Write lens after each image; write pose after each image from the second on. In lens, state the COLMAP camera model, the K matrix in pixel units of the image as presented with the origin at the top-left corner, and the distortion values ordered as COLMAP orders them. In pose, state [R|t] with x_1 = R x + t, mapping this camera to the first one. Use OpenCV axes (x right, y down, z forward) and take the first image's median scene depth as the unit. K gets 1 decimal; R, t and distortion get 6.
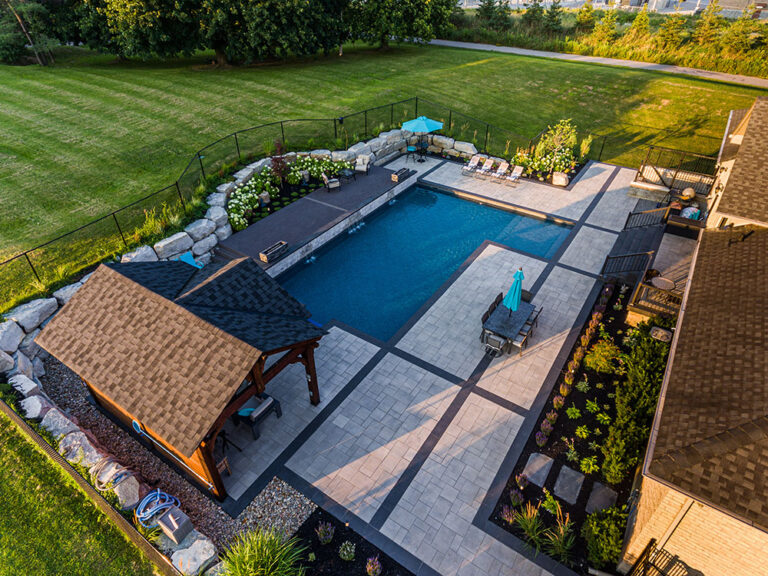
lens RADIAL K [[455.8, 0, 390.8], [0, 455.8, 286.8], [0, 0, 1]] dist [0.016682, 0.001631]
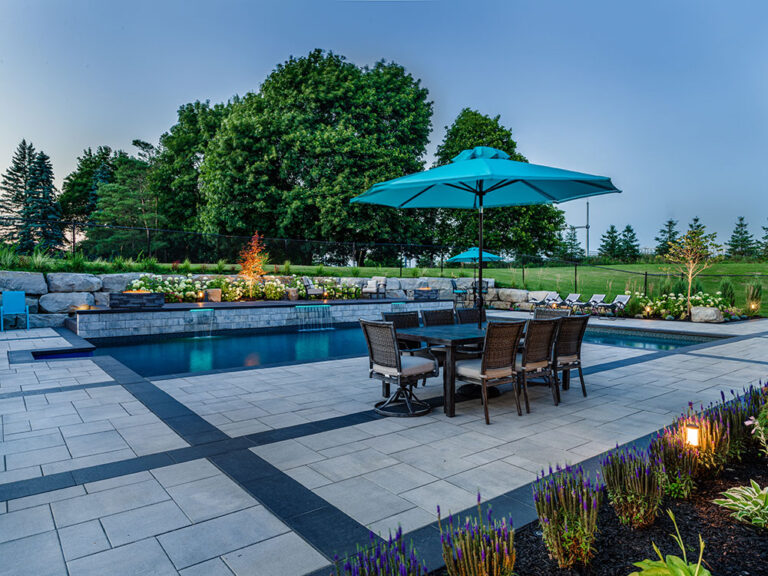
lens RADIAL K [[493.6, 0, 384.0], [0, 493.6, 288.0], [0, 0, 1]] dist [0.003248, 0.001076]
pose [[0.950227, 0.003409, -0.311539, 0.245800], [-0.186766, 0.806590, -0.560830, 0.204415], [0.249373, 0.591101, 0.767081, 0.552627]]
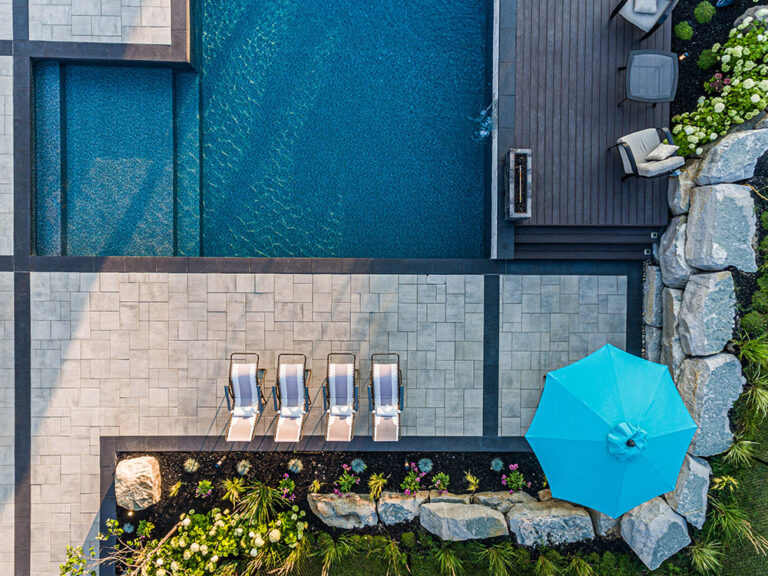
lens RADIAL K [[455.8, 0, 390.8], [0, 455.8, 286.8], [0, 0, 1]] dist [0.016682, 0.001631]
pose [[-0.837623, 0.546209, -0.006556, 0.180563], [-0.339163, -0.510631, 0.790079, -0.662191], [0.428200, 0.664012, 0.612970, 1.036587]]
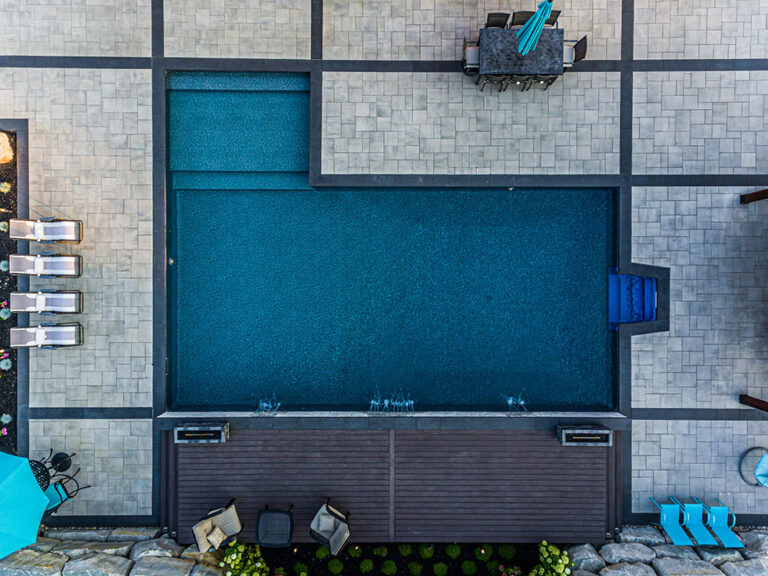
lens RADIAL K [[455.8, 0, 390.8], [0, 455.8, 286.8], [0, 0, 1]] dist [0.016682, 0.001631]
pose [[-0.550079, -0.835047, -0.010483, 0.055906], [0.498520, -0.338415, 0.798093, -0.600462], [-0.669993, 0.433789, 0.602443, 0.692123]]
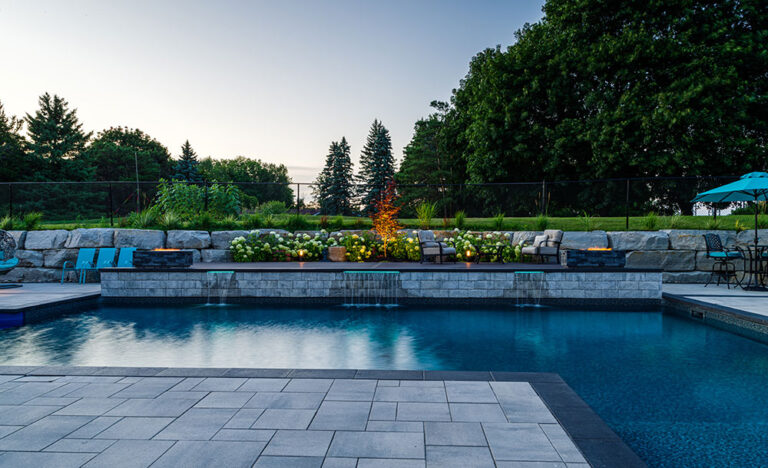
lens RADIAL K [[502.3, 0, 384.0], [0, 502.3, 234.0], [0, 0, 1]] dist [0.008157, 0.001041]
pose [[0.498220, -0.011057, -0.866980, 0.391497], [-0.517779, 0.798253, -0.307728, -0.049676], [0.695472, 0.602220, 0.391981, 0.893267]]
